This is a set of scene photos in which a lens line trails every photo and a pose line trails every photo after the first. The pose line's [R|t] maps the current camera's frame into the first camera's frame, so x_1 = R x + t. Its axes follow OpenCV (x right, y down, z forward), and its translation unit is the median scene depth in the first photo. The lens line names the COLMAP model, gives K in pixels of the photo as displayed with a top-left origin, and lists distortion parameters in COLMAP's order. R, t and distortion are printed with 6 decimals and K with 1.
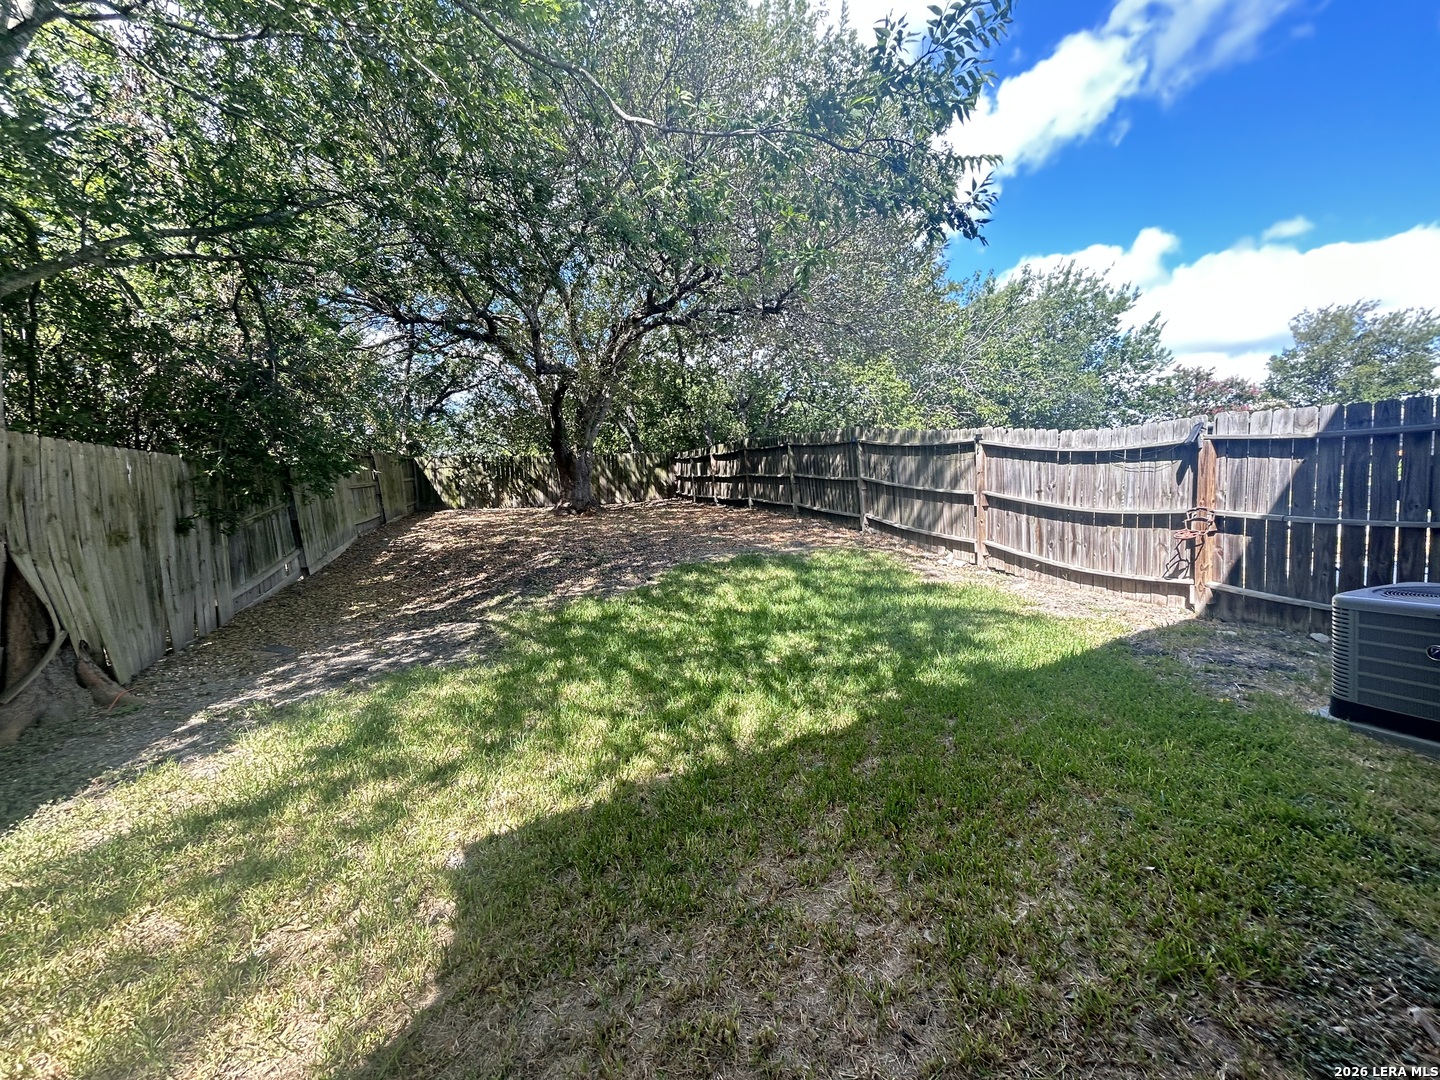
lens RADIAL K [[581.7, 0, 720.0], [0, 581.7, 540.0], [0, 0, 1]] dist [-0.000560, 0.000120]
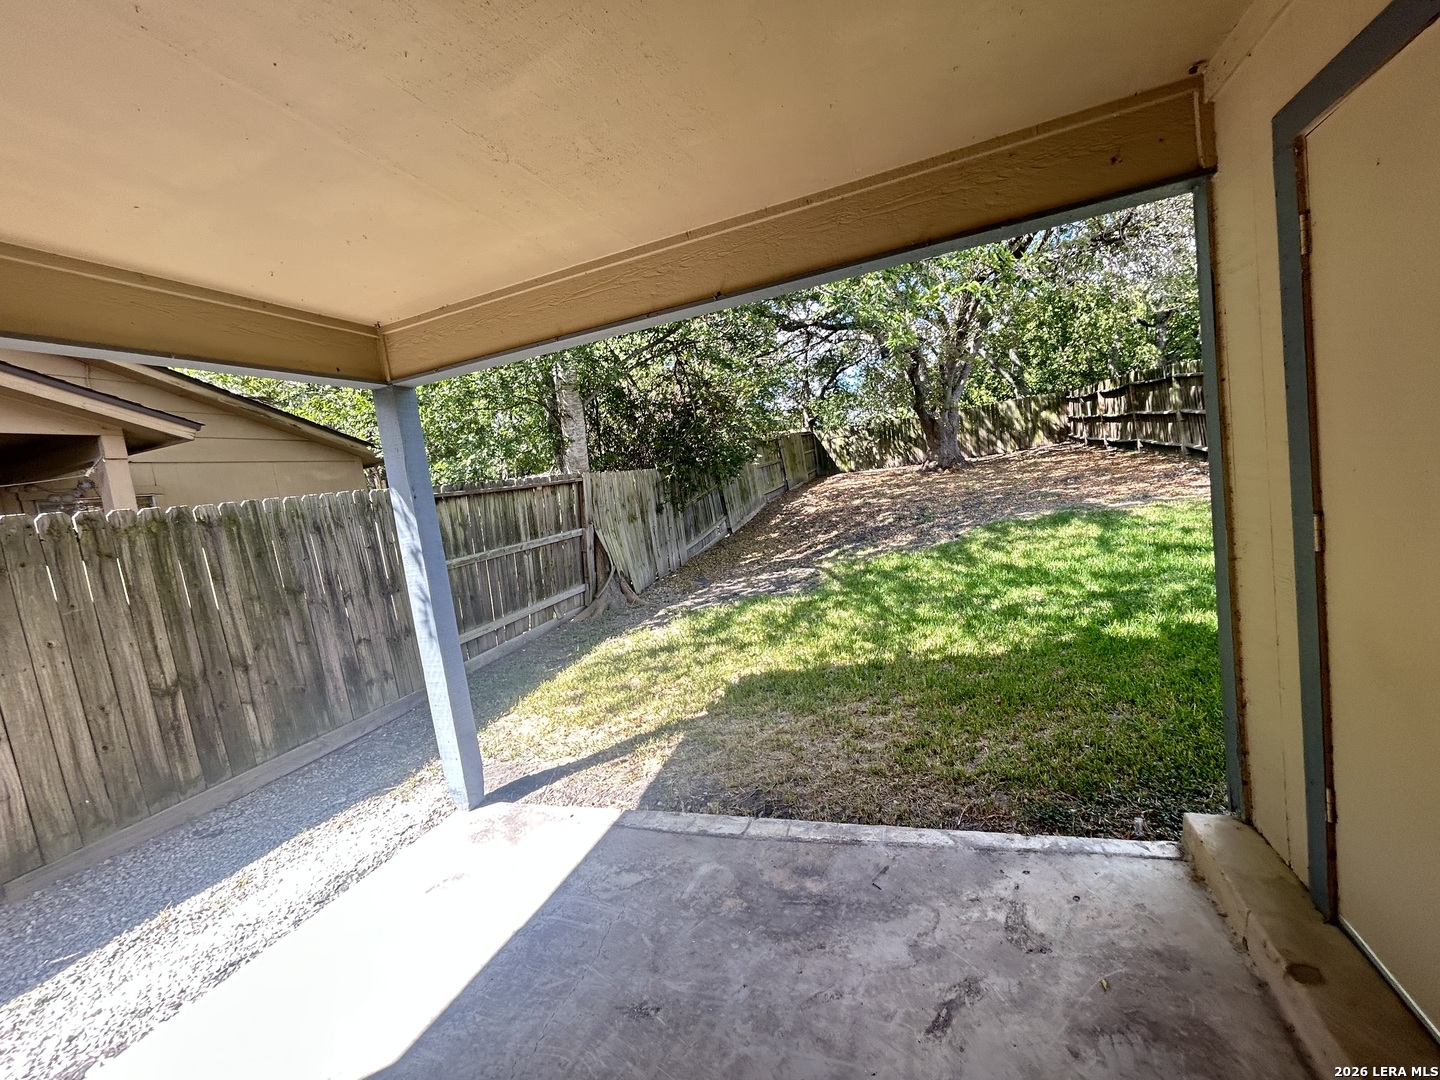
lens RADIAL K [[581.7, 0, 720.0], [0, 581.7, 540.0], [0, 0, 1]] dist [-0.000560, 0.000120]
pose [[0.768700, 0.001017, -0.639609, 0.240429], [0.054690, 0.996232, 0.067312, -0.026699], [0.637267, -0.086722, 0.765748, -0.168130]]
